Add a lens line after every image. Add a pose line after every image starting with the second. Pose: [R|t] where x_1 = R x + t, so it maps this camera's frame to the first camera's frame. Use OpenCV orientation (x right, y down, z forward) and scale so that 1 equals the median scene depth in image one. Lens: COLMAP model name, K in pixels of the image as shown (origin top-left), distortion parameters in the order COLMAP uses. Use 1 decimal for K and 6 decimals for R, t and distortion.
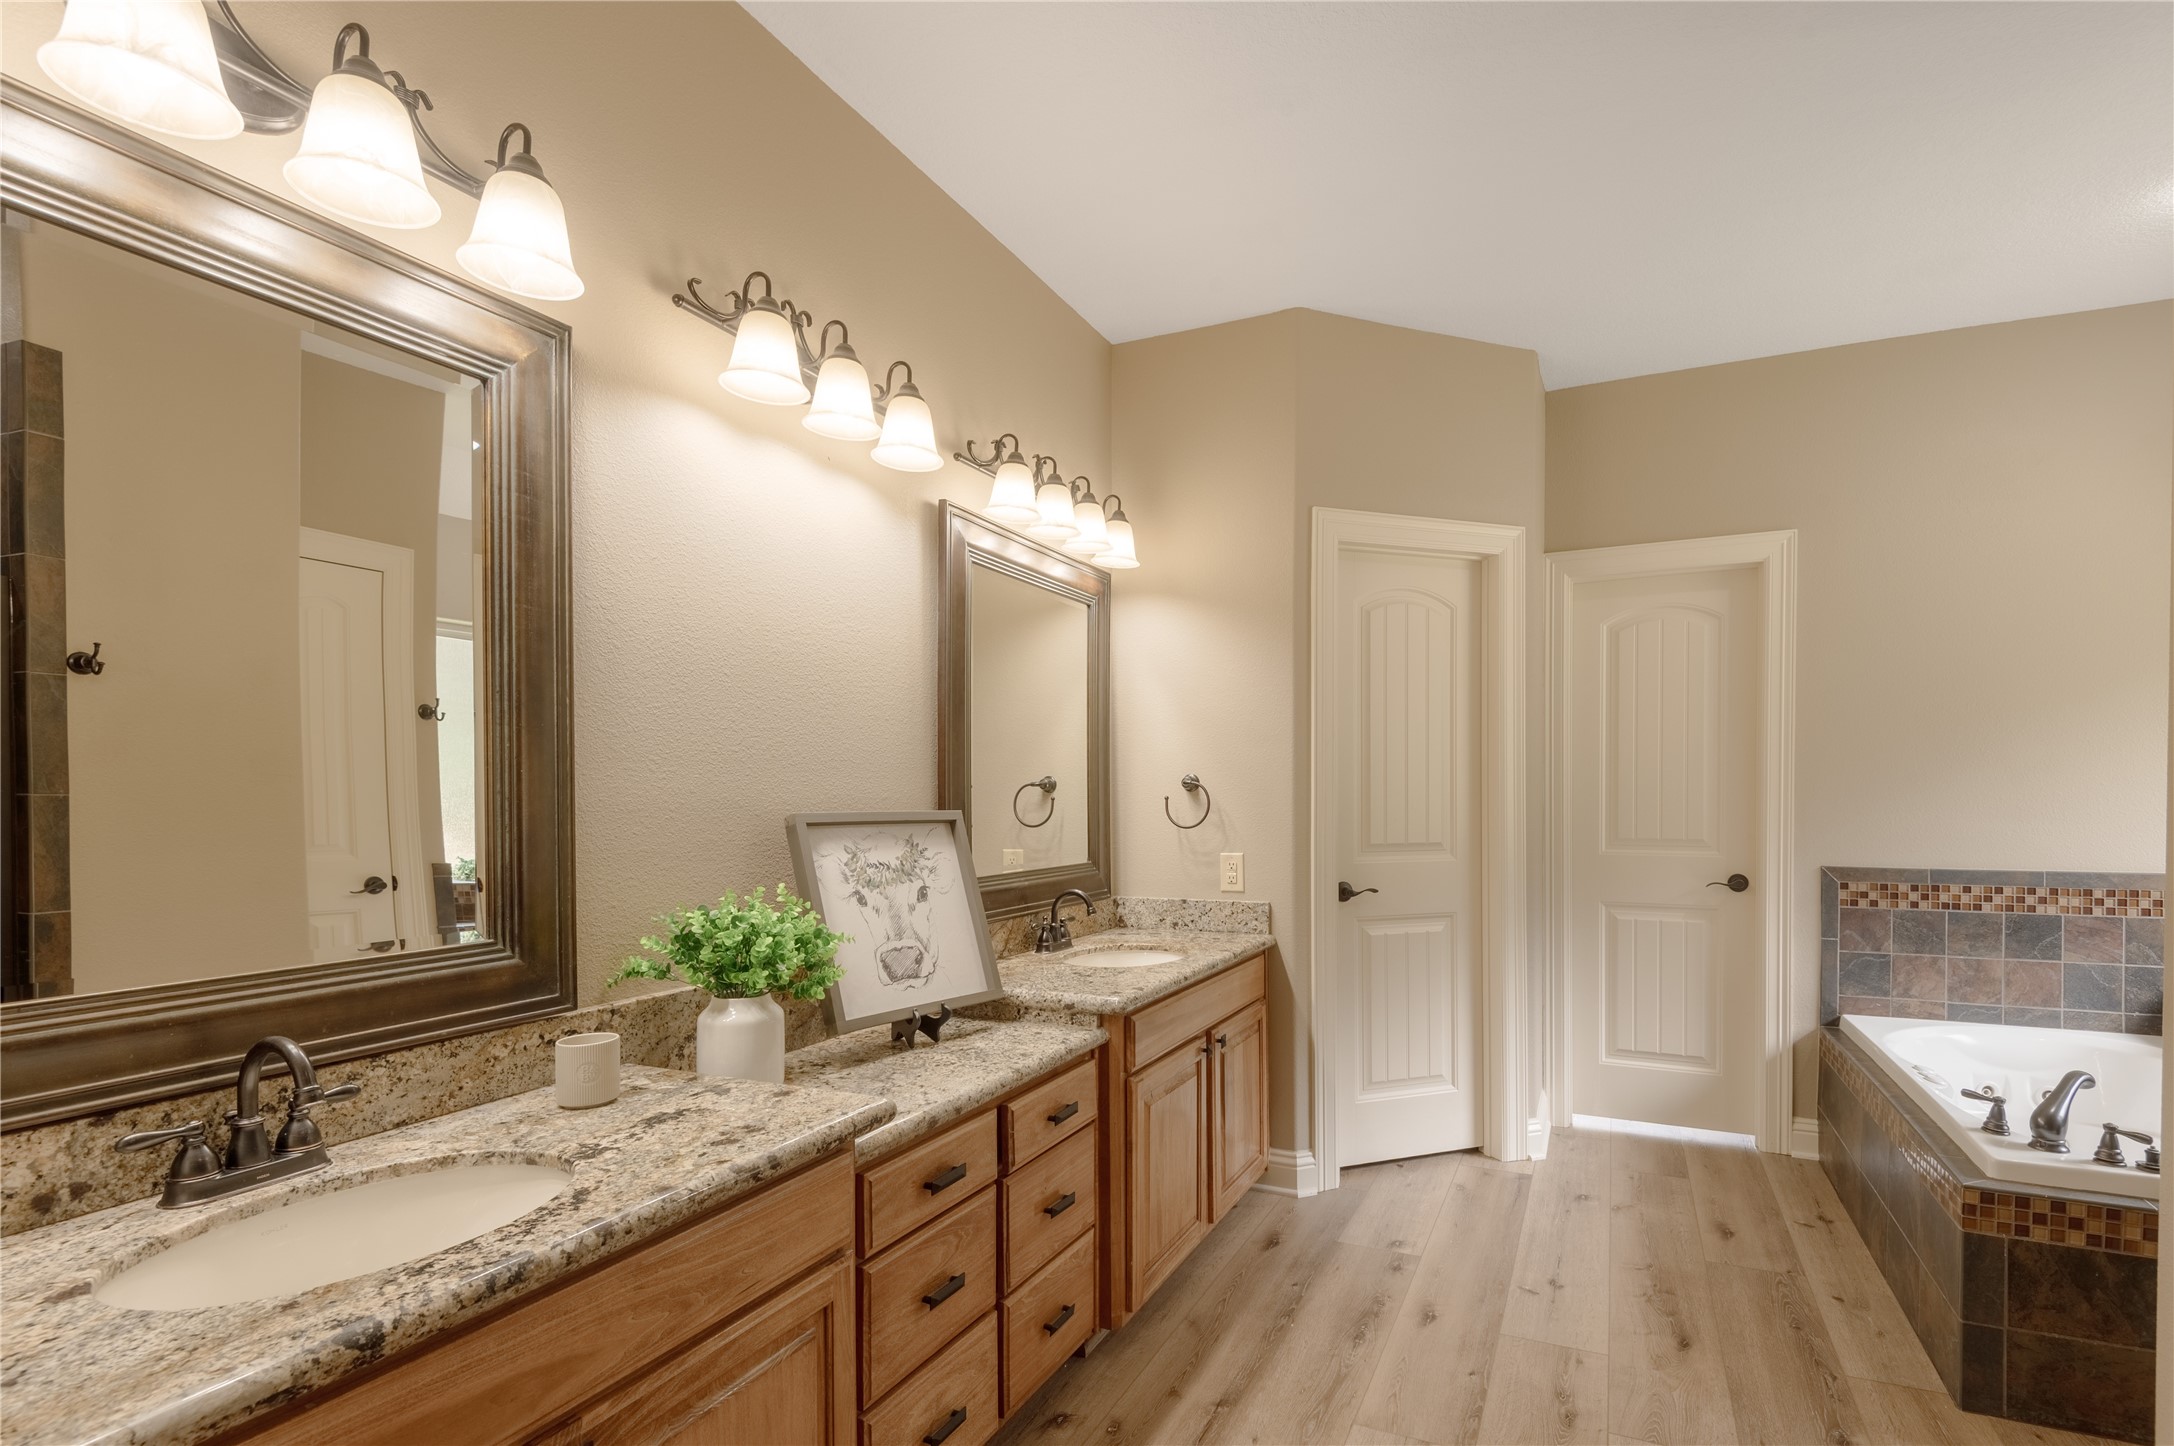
lens RADIAL K [[1042.4, 0, 1125.0], [0, 1042.4, 792.2], [0, 0, 1]] dist [0.014240, -0.013614]
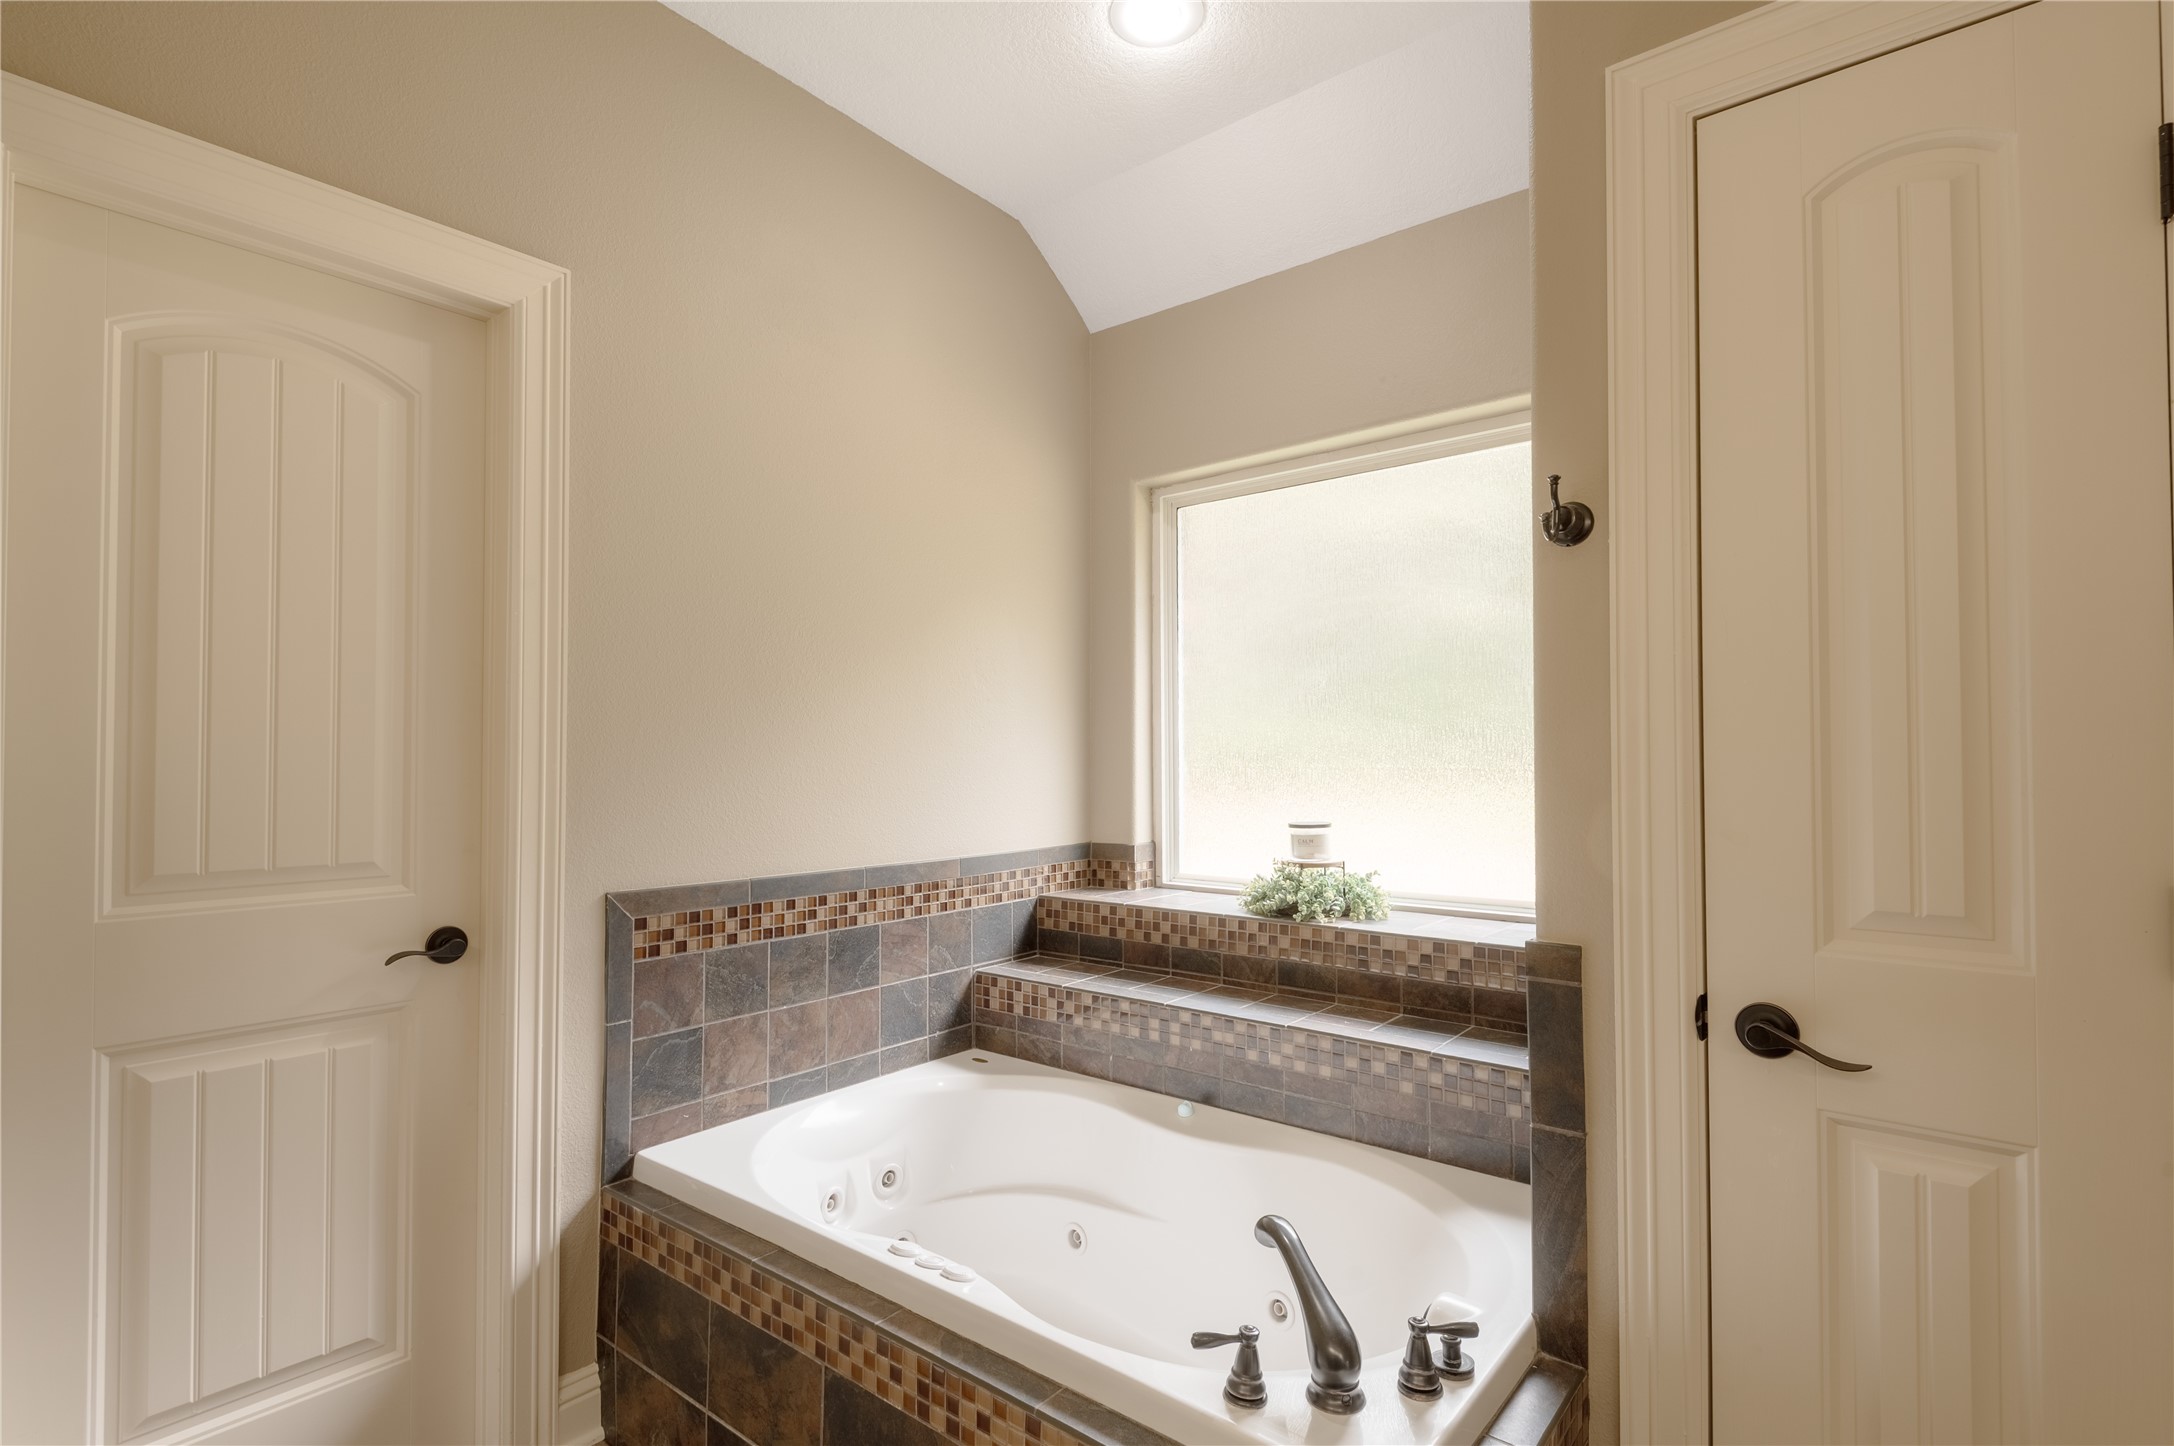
lens RADIAL K [[1042.4, 0, 1128.8], [0, 1042.4, 747.9], [0, 0, 1]] dist [0.014240, -0.013614]
pose [[0.235433, 0.013713, 0.971794, 0.198586], [0.000340, 0.999899, -0.014192, 0.001690], [-0.971891, 0.003671, 0.235404, 0.619898]]
